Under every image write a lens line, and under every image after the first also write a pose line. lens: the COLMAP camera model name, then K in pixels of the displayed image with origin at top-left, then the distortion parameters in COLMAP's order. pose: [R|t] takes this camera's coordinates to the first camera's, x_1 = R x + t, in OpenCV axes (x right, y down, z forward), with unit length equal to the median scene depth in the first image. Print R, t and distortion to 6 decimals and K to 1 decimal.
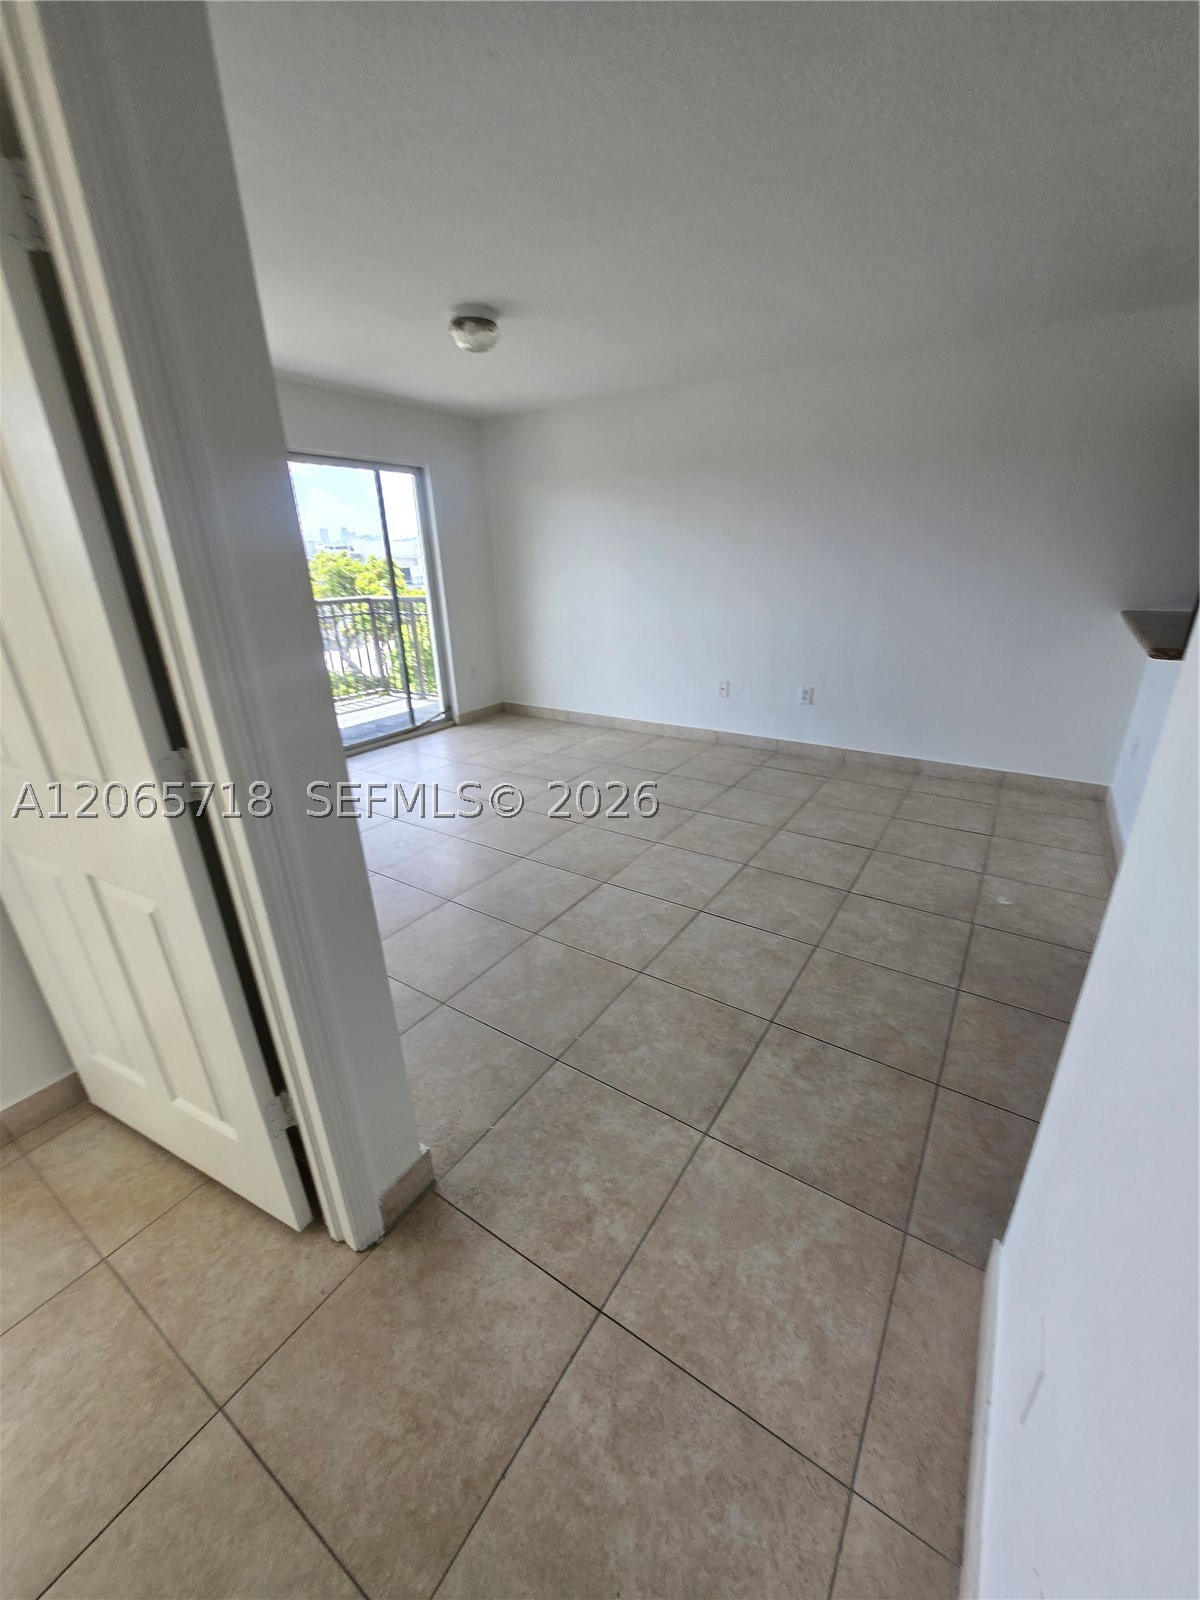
lens RADIAL K [[630.9, 0, 618.1], [0, 630.9, 806.3], [0, 0, 1]] dist [-0.000440, 0.000073]
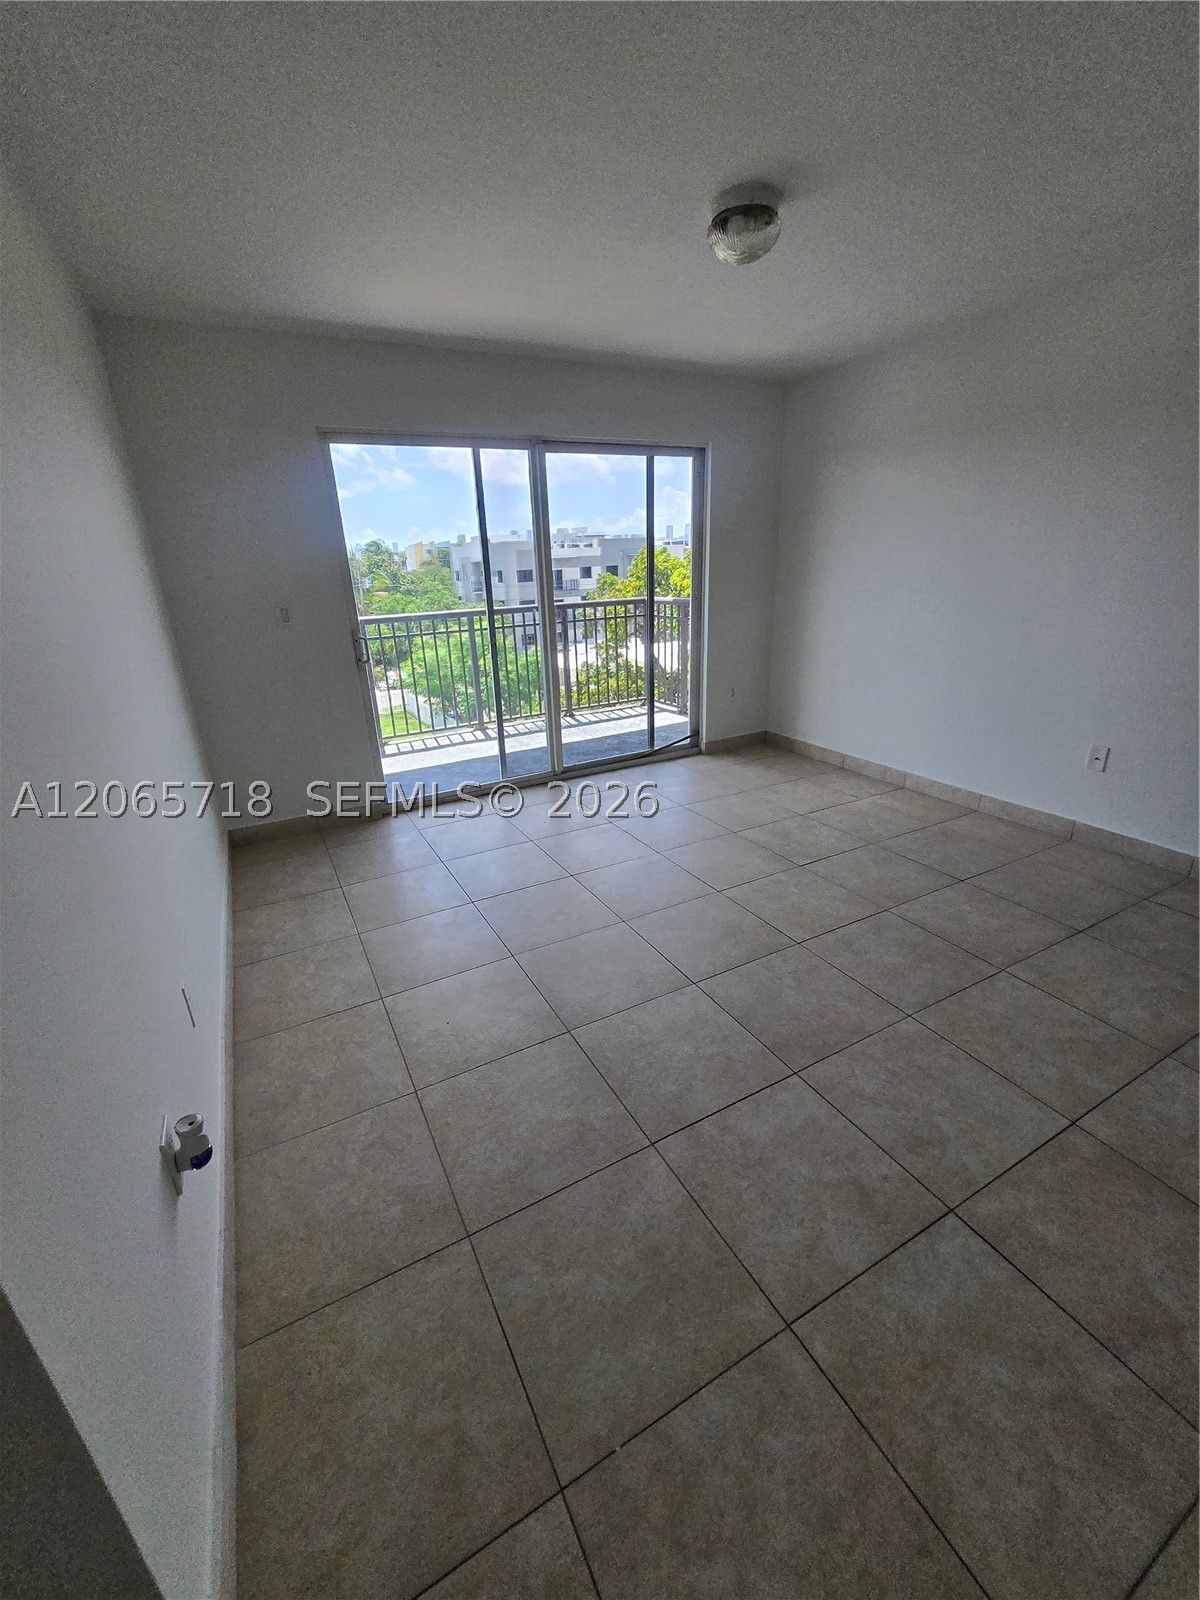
lens RADIAL K [[652.3, 0, 592.9], [0, 652.3, 805.1], [0, 0, 1]] dist [-0.001955, 0.000278]
pose [[0.871800, 0.164314, -0.461481, 0.036228], [-0.166393, 0.985383, 0.036514, -0.082592], [0.460736, 0.044955, 0.886398, 0.198123]]
